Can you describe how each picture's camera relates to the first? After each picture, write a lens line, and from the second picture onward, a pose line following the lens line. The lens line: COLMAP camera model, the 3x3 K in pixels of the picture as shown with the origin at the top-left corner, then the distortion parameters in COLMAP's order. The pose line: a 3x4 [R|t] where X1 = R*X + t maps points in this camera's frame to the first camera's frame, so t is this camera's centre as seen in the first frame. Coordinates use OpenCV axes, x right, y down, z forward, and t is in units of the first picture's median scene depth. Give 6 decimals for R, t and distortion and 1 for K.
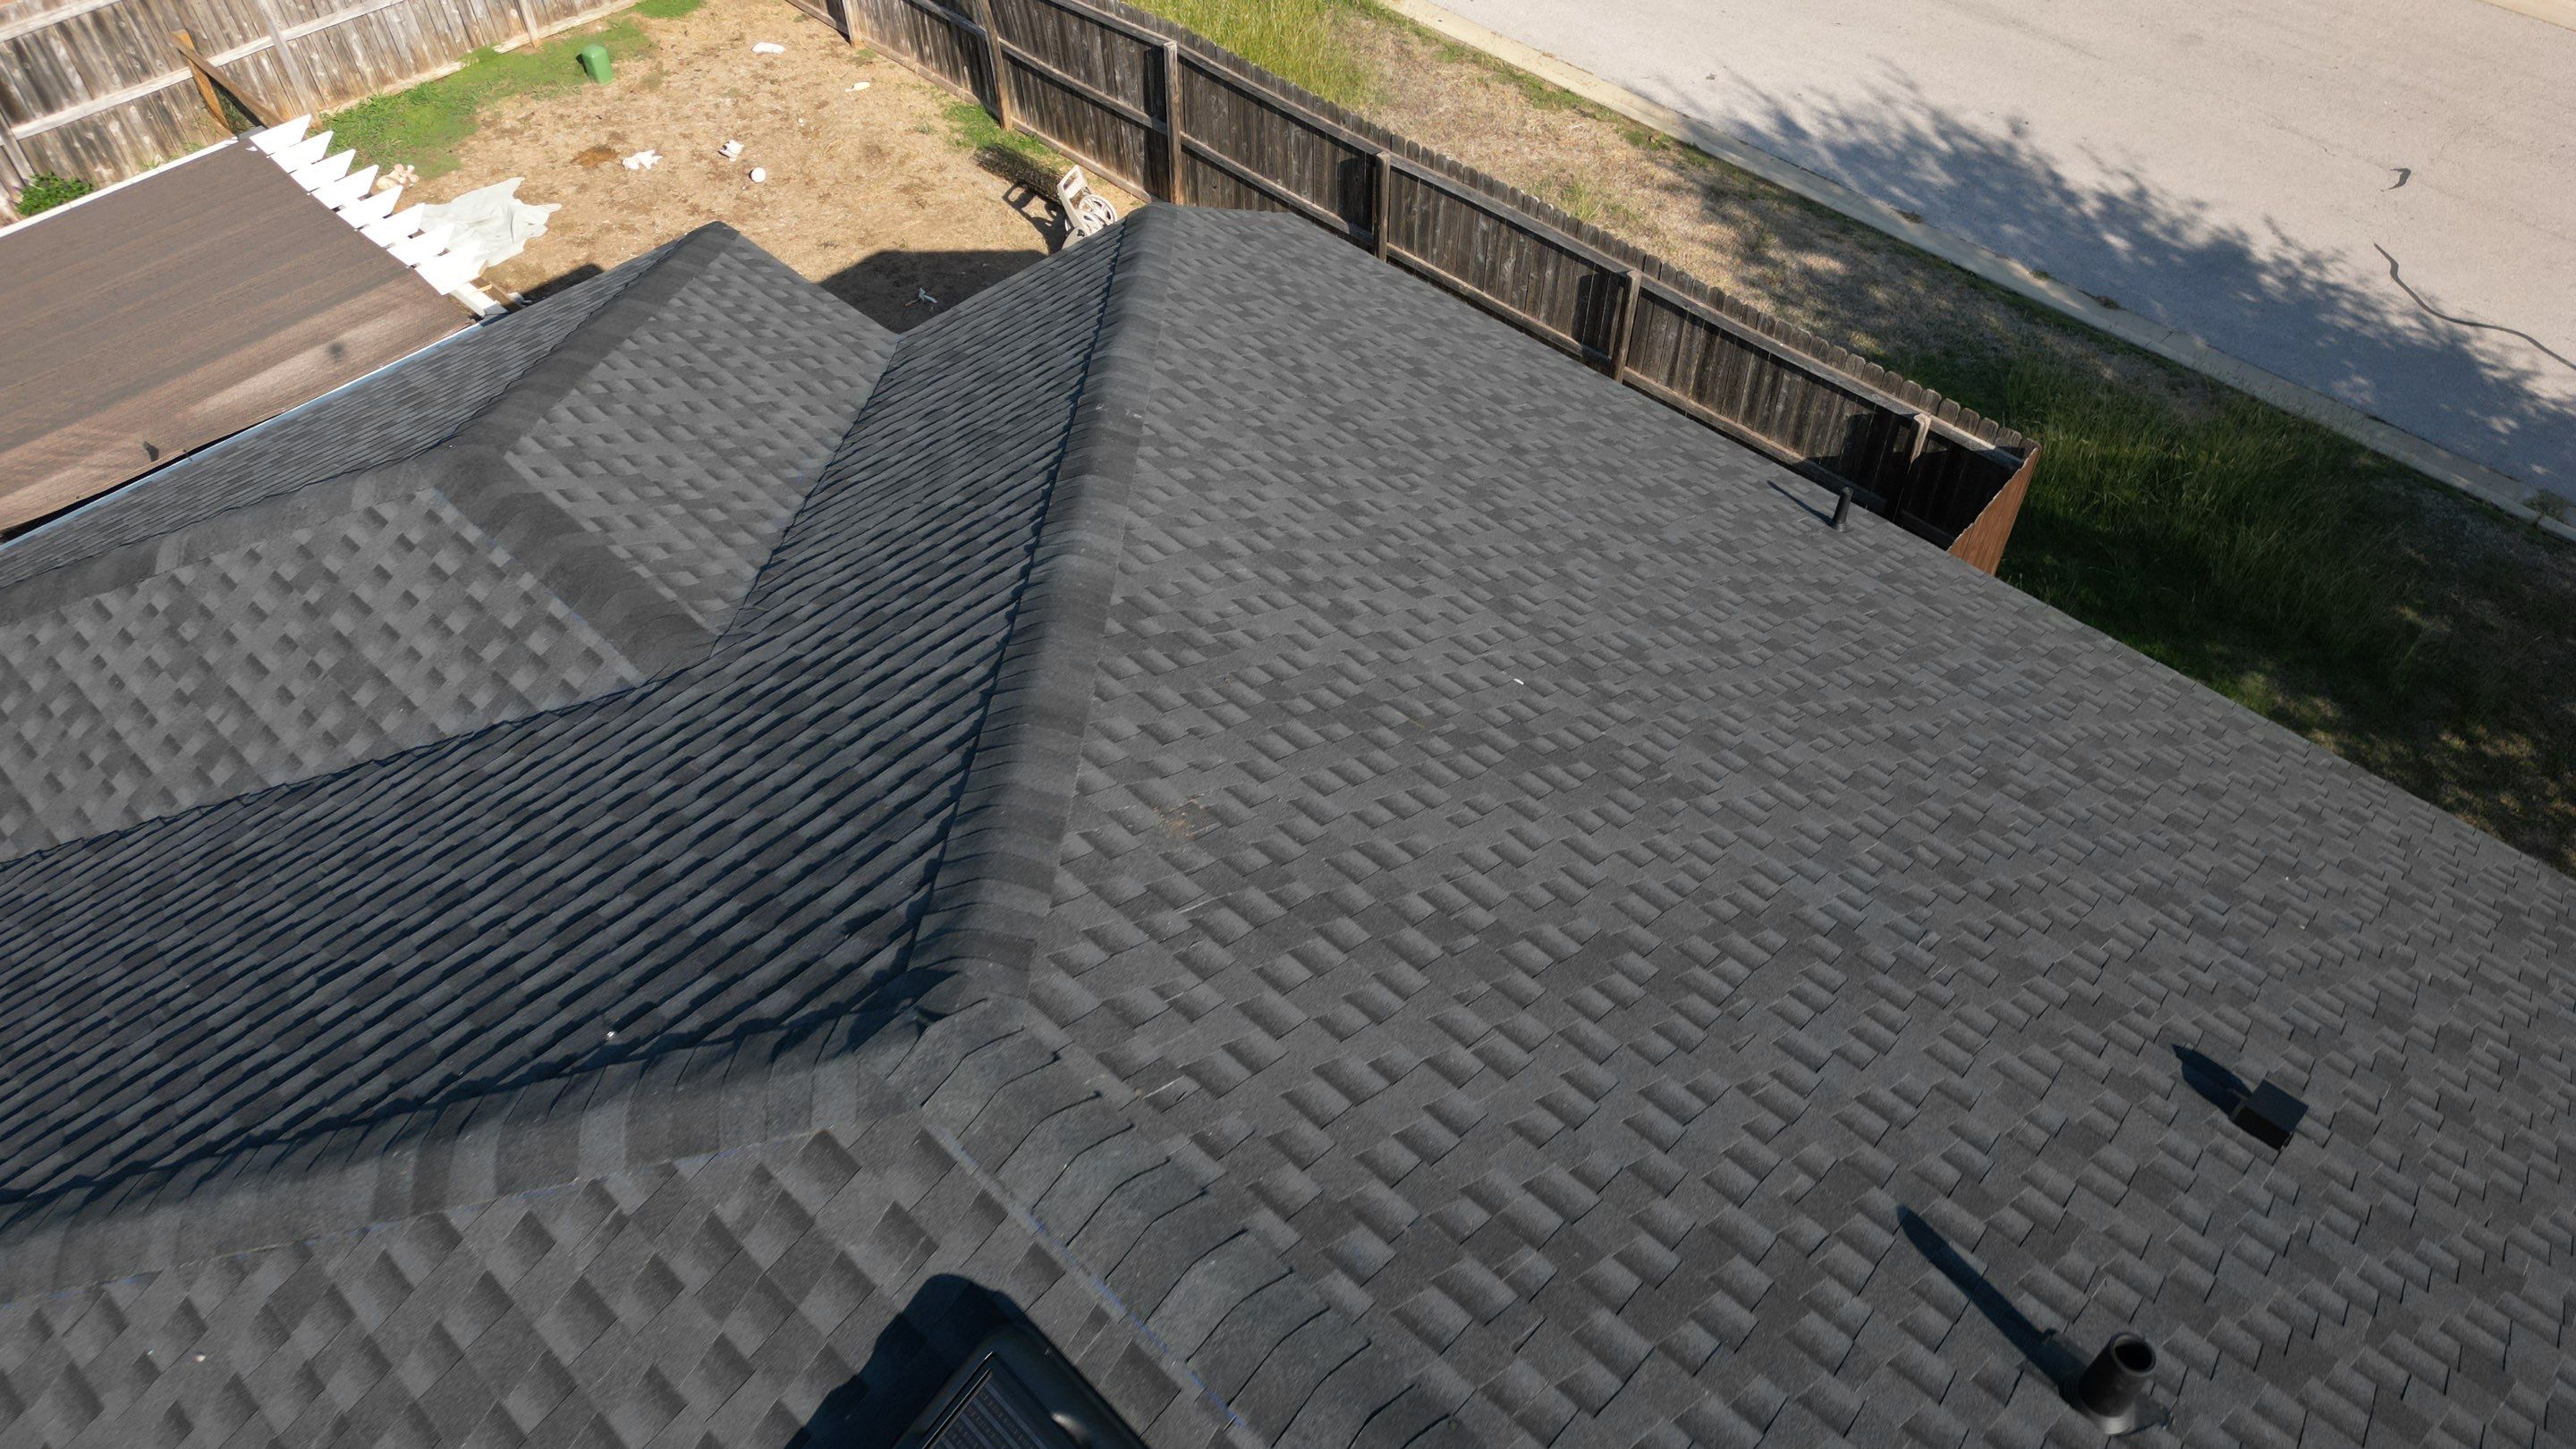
lens RADIAL K [[1801.0, 0, 1288.0], [0, 1801.0, 732.7], [0, 0, 1]] dist [0.085744, -0.087318]
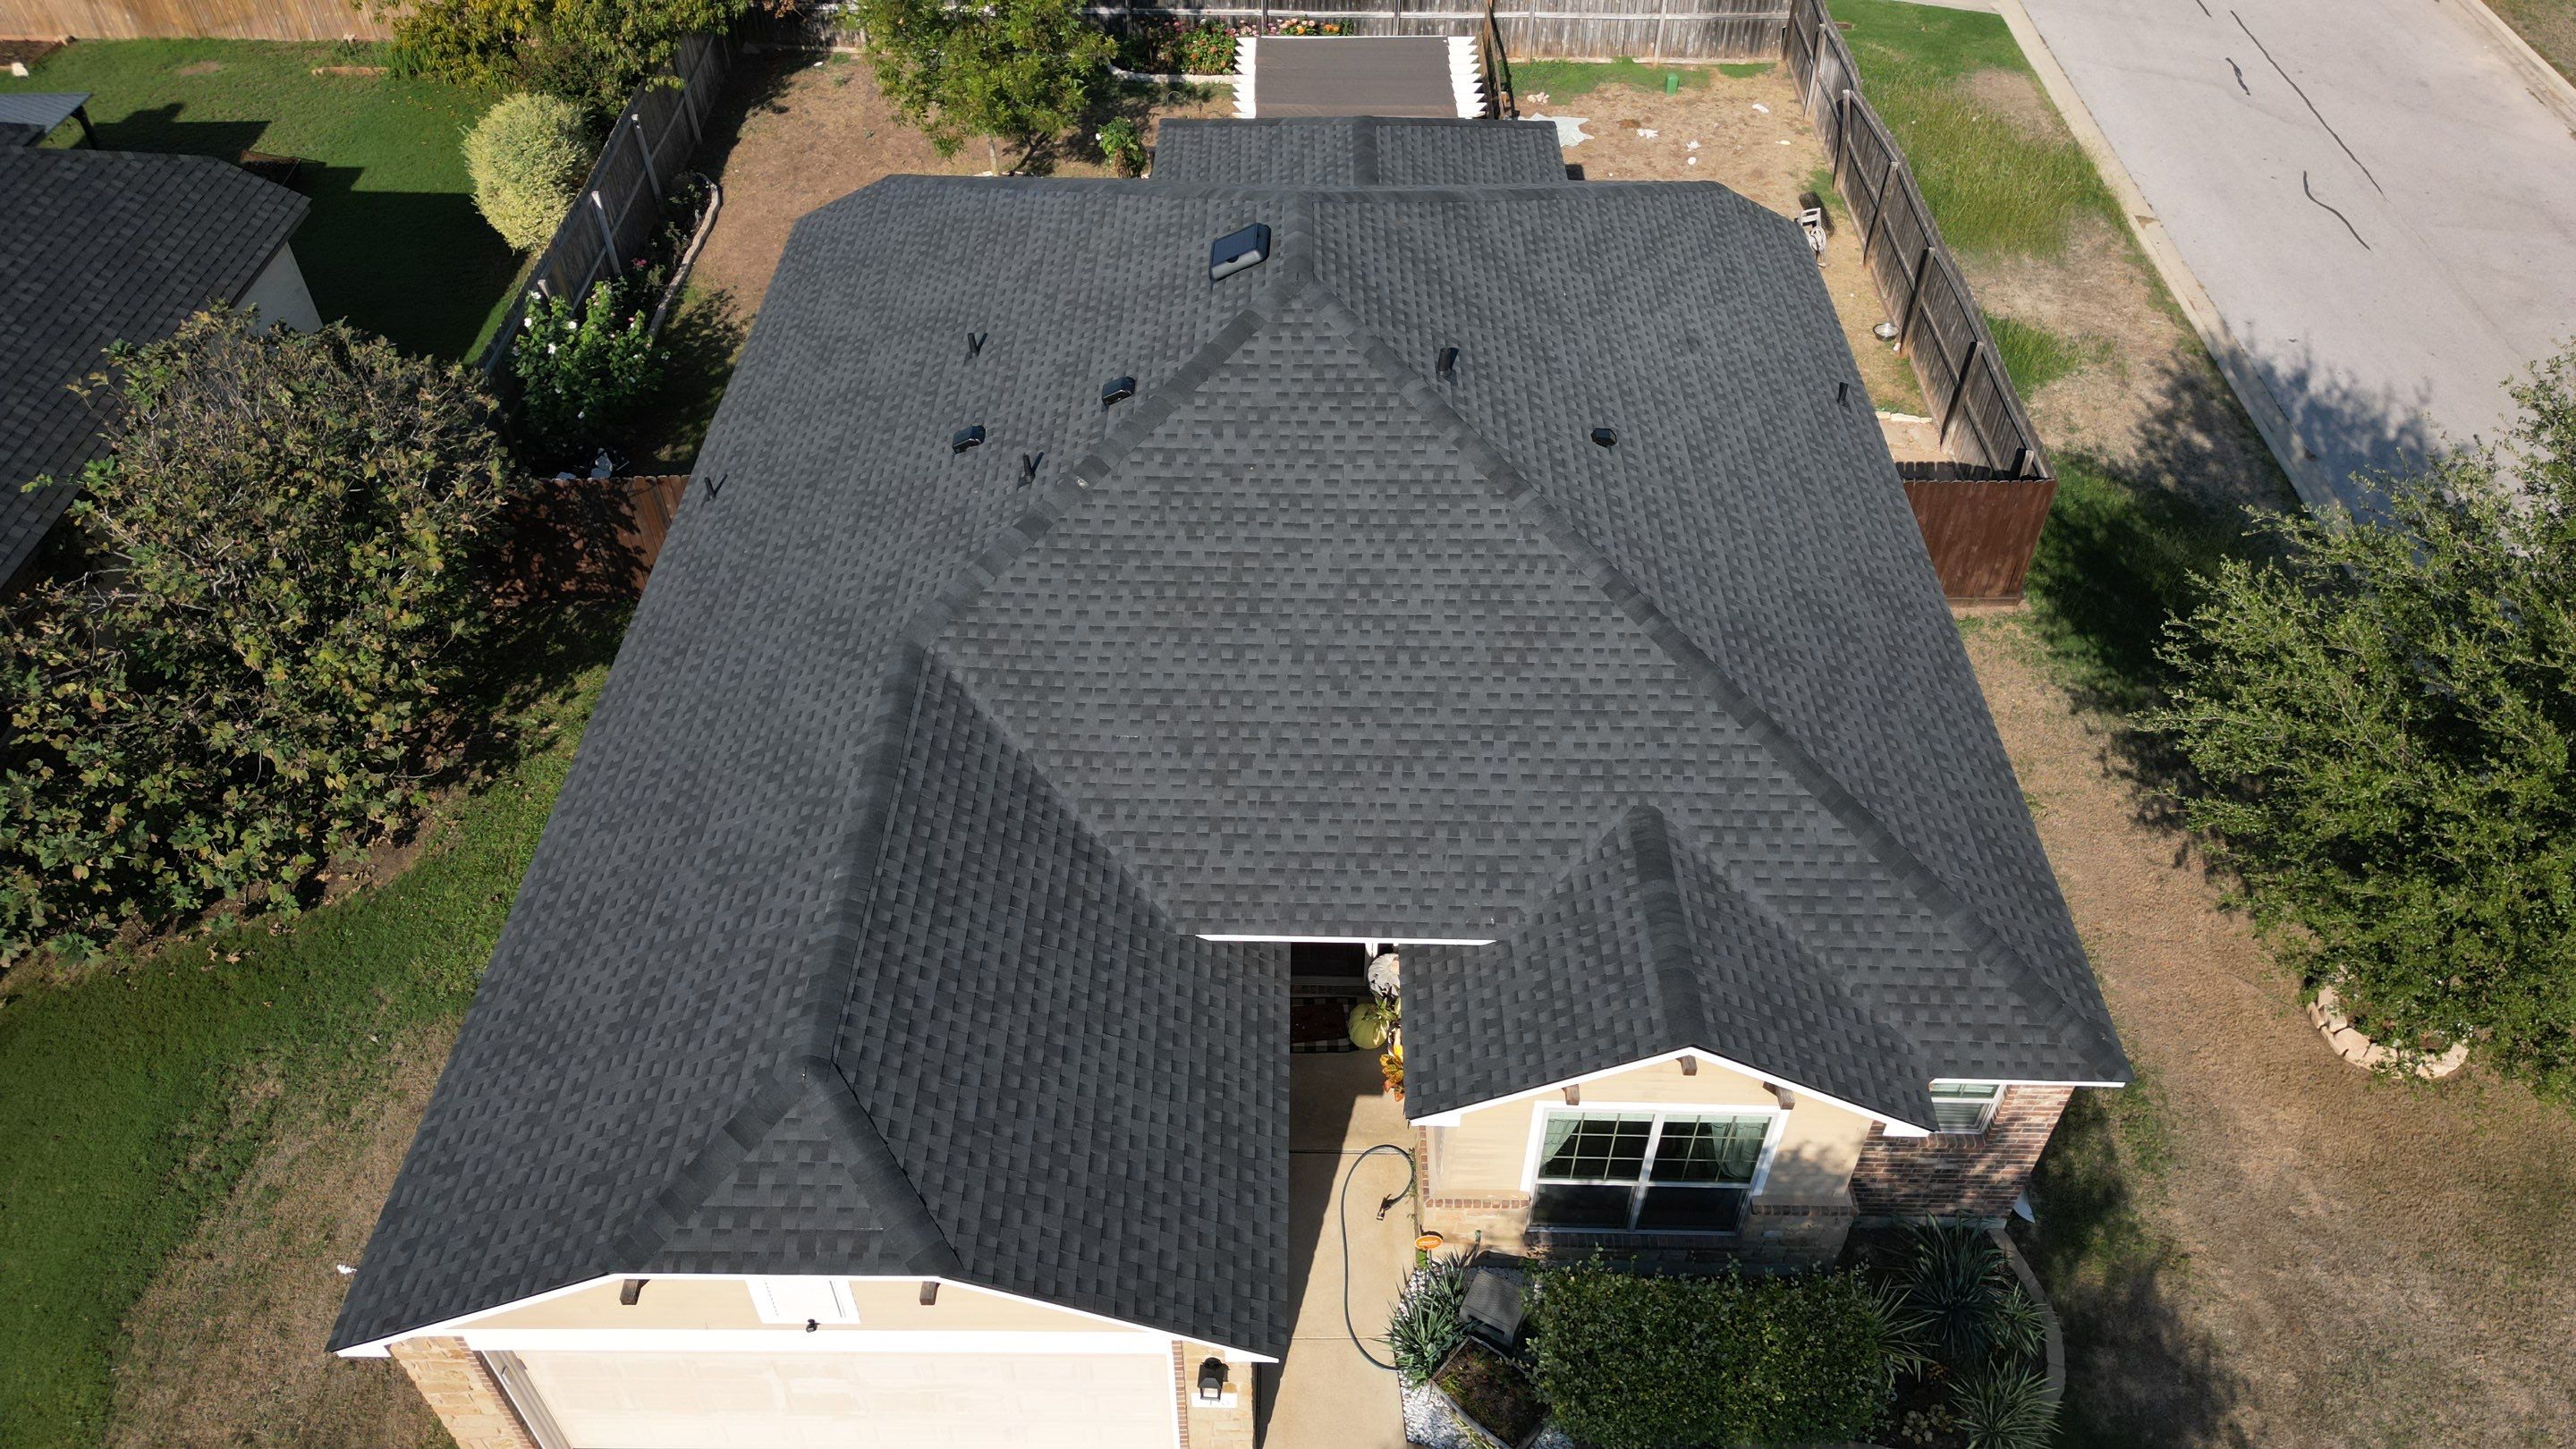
lens RADIAL K [[1801.0, 0, 1286.3], [0, 1801.0, 726.3], [0, 0, 1]] dist [0.085744, -0.087318]
pose [[0.687660, 0.509098, -0.517632, 1.268142], [-0.540947, 0.834799, 0.102402, 0.373742], [0.484252, 0.209593, 0.849453, -1.170195]]
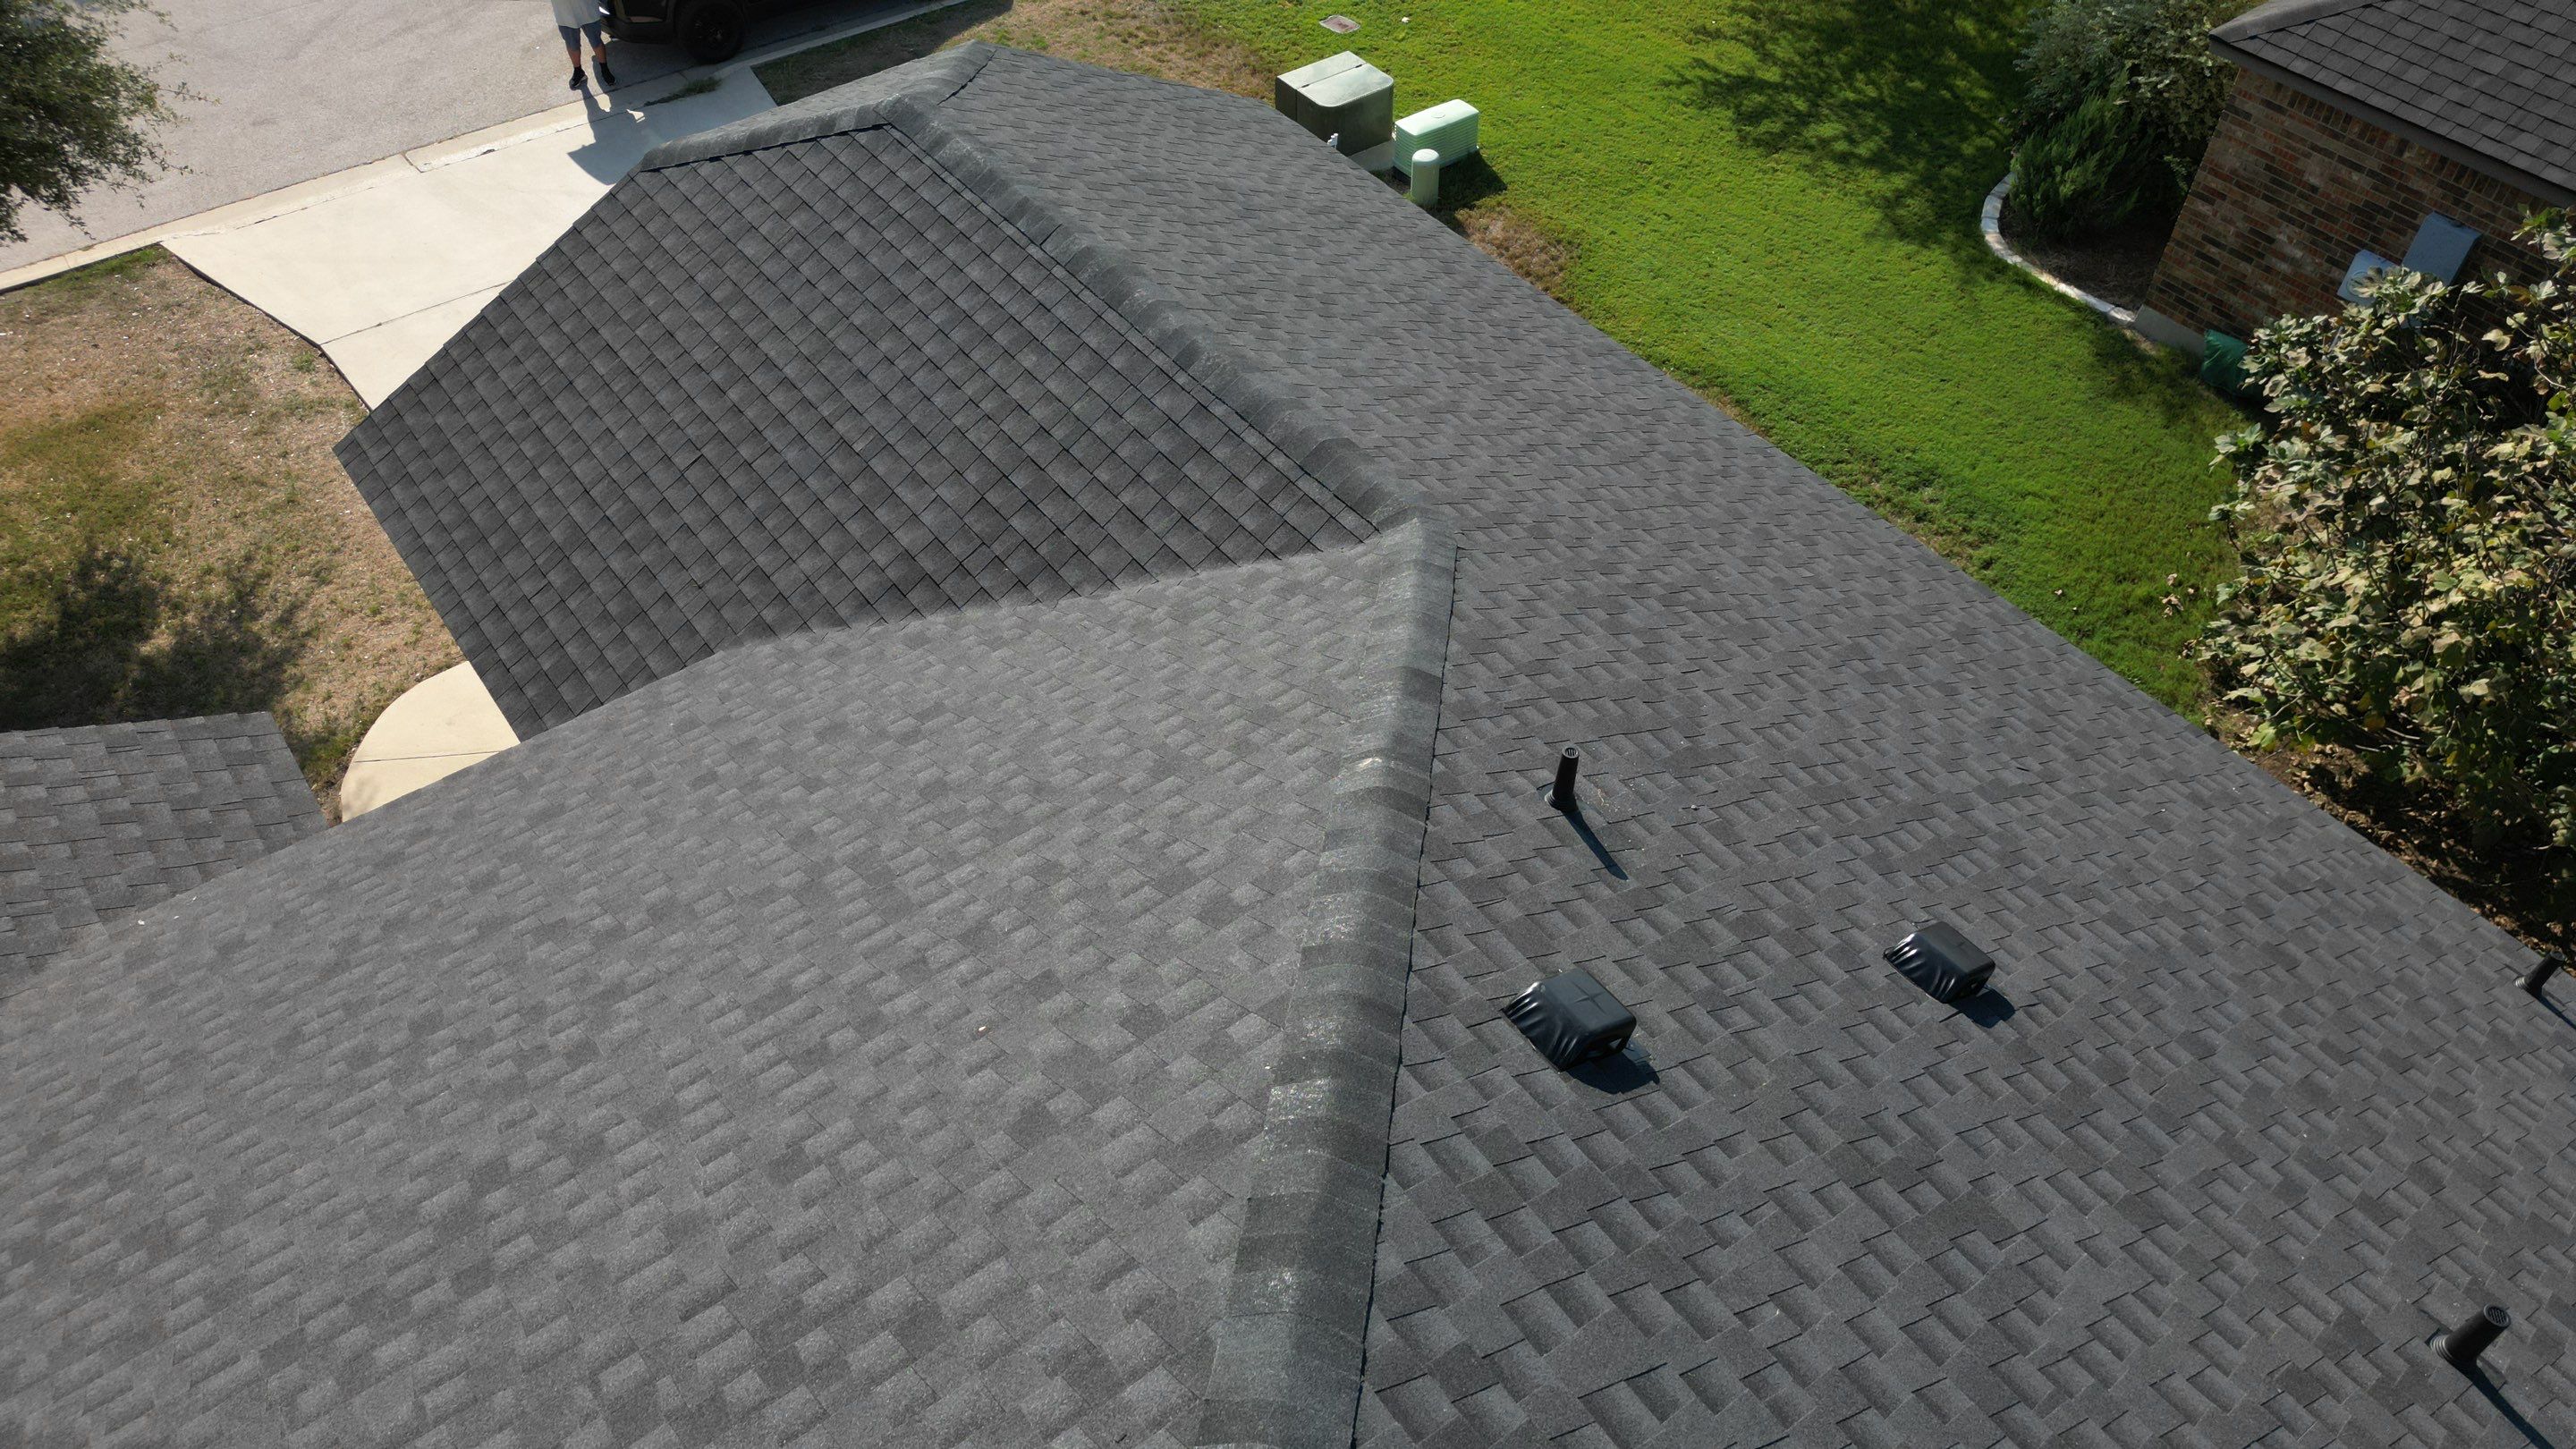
lens RADIAL K [[1801.0, 0, 1287.0], [0, 1801.0, 741.2], [0, 0, 1]] dist [0.085744, -0.087318]
pose [[-0.987548, -0.112809, 0.109651, 0.011739], [0.119683, -0.086368, 0.989048, -0.183303], [-0.102104, 0.989856, 0.098794, 0.162406]]
